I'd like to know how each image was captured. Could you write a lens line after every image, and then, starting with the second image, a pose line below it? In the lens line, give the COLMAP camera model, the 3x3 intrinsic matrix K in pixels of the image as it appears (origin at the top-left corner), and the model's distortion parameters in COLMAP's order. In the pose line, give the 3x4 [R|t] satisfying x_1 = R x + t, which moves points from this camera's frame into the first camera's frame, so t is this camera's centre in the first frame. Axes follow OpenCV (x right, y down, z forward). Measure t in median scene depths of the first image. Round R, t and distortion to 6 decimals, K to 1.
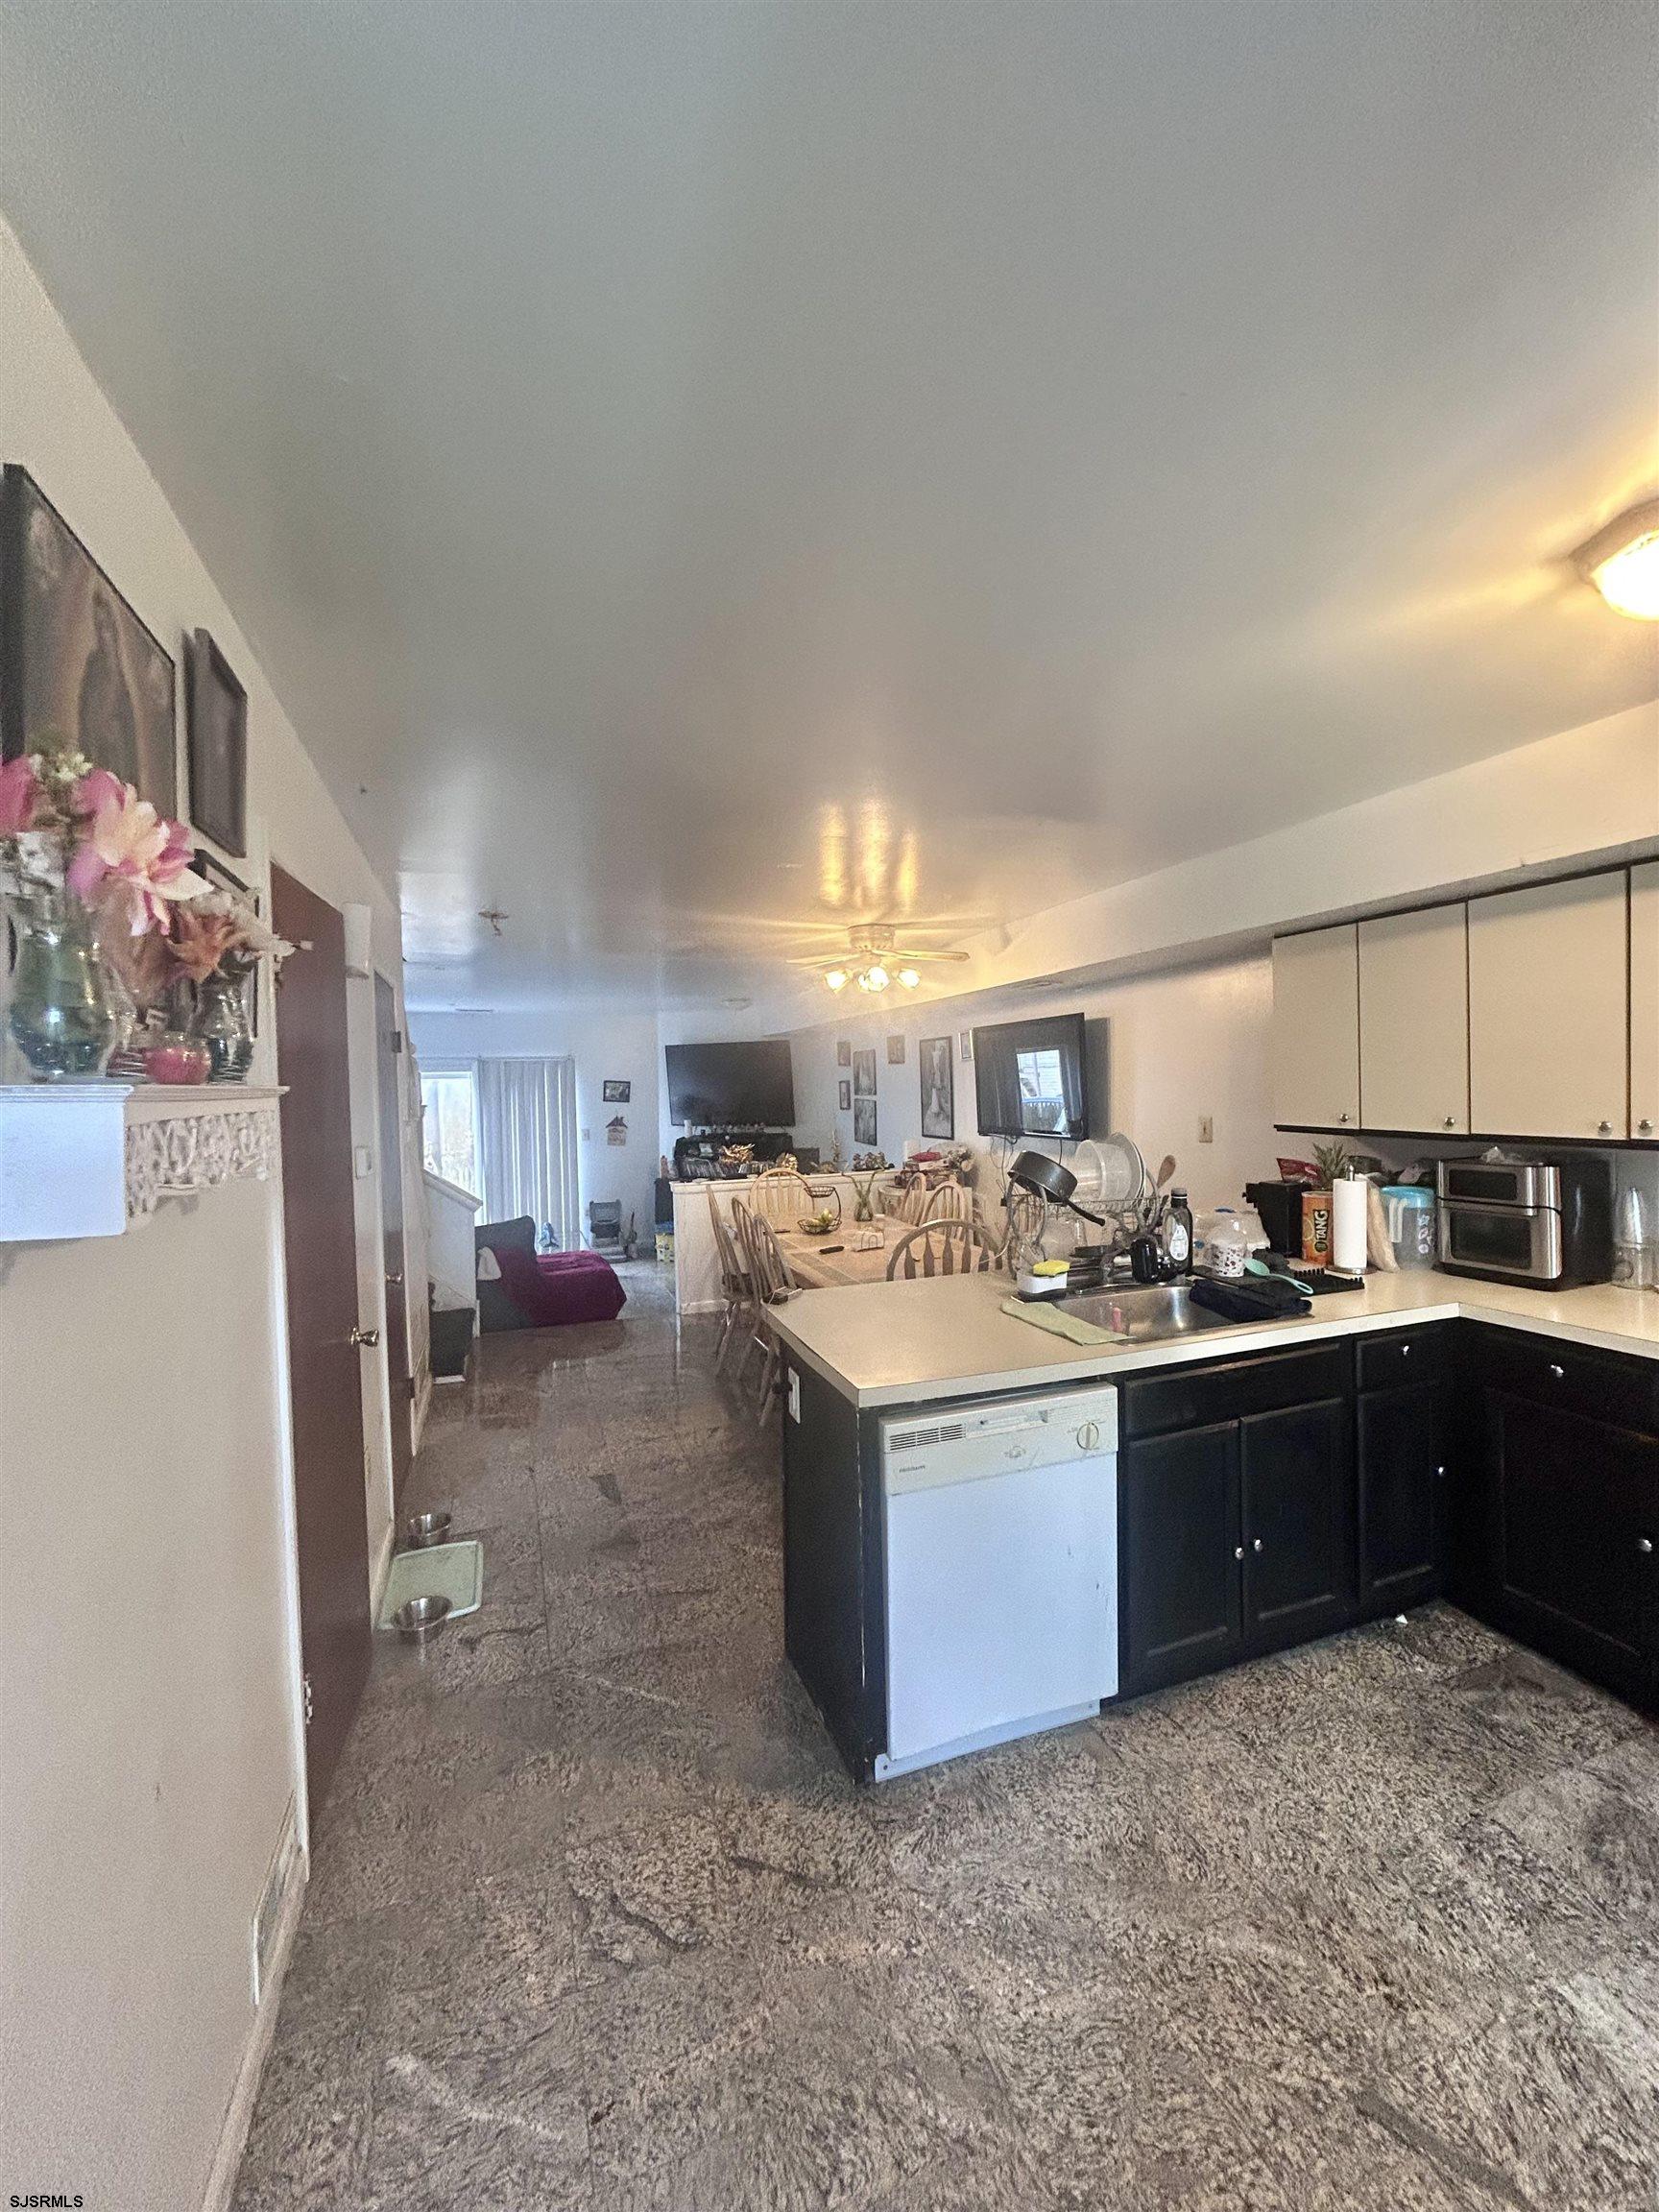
lens RADIAL K [[883.0, 0, 827.5], [0, 883.0, 1112.5], [0, 0, 1]] dist [0.000263, -0.001317]
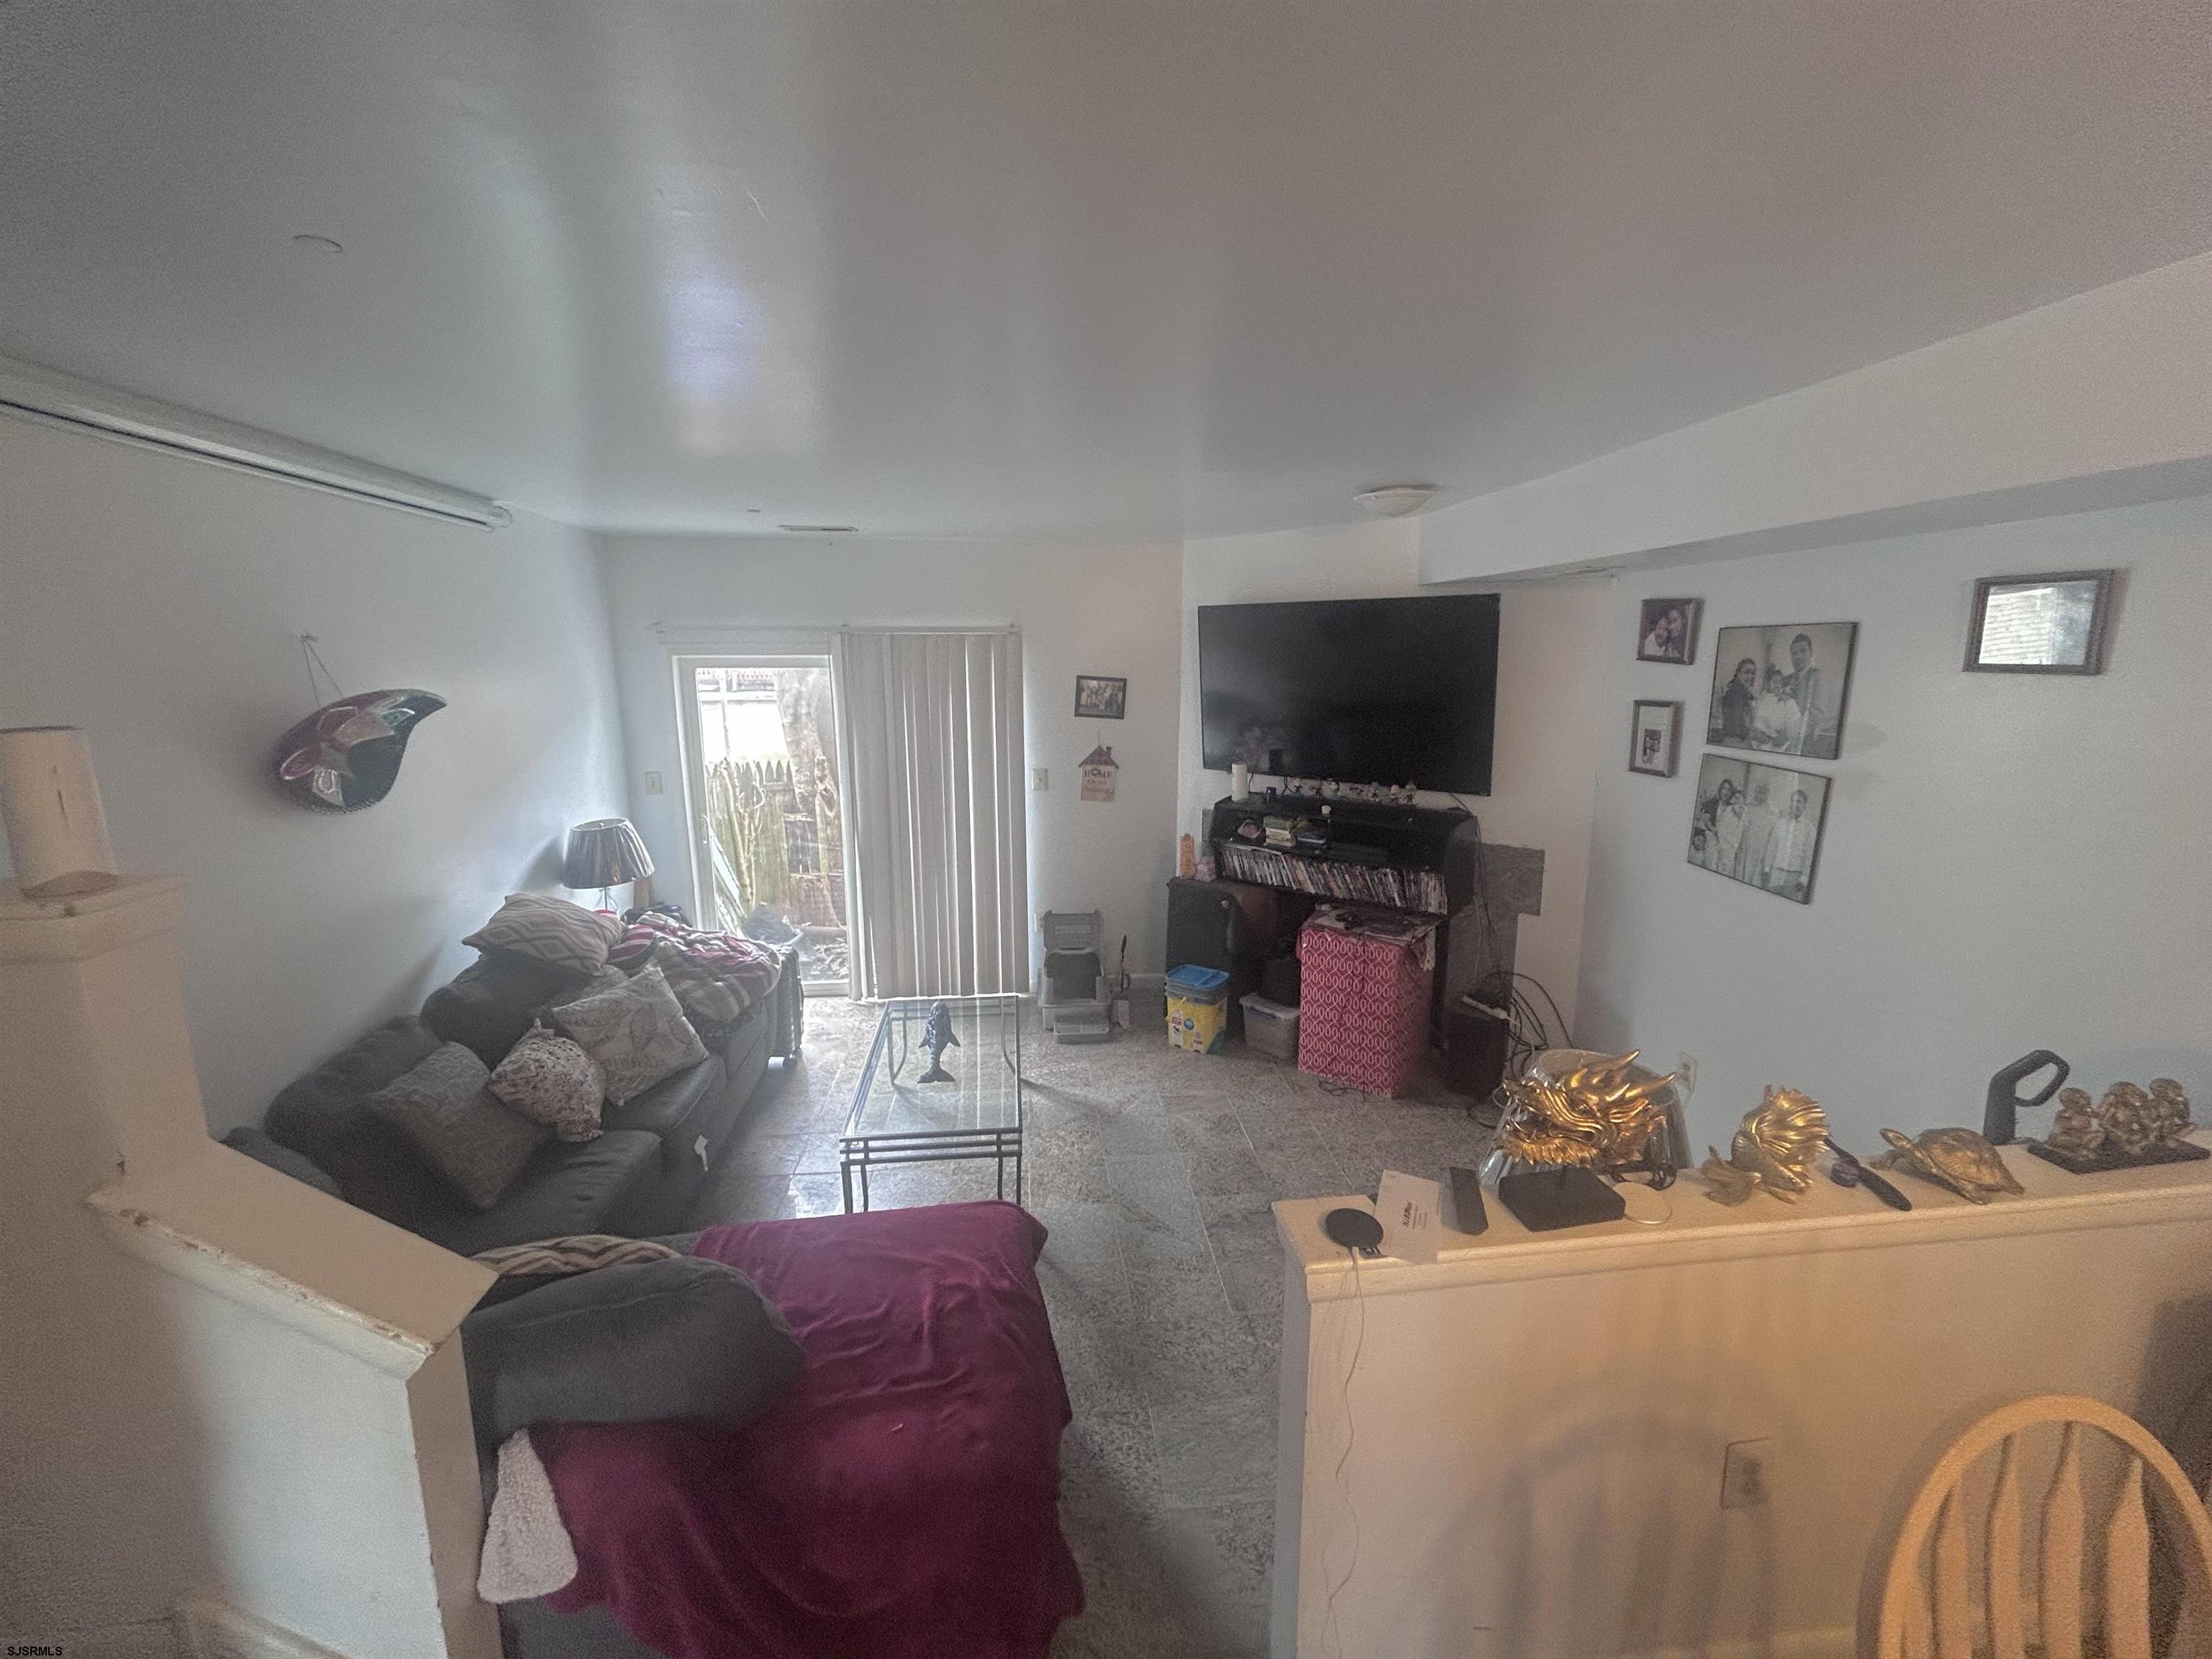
lens RADIAL K [[883.0, 0, 1100.6], [0, 883.0, 825.7], [0, 0, 1]] dist [0.000263, -0.001317]
pose [[0.968414, 0.066568, -0.240298, -0.093471], [-0.025322, 0.984978, 0.170811, -0.031916], [0.248058, -0.159331, 0.955553, 0.420345]]
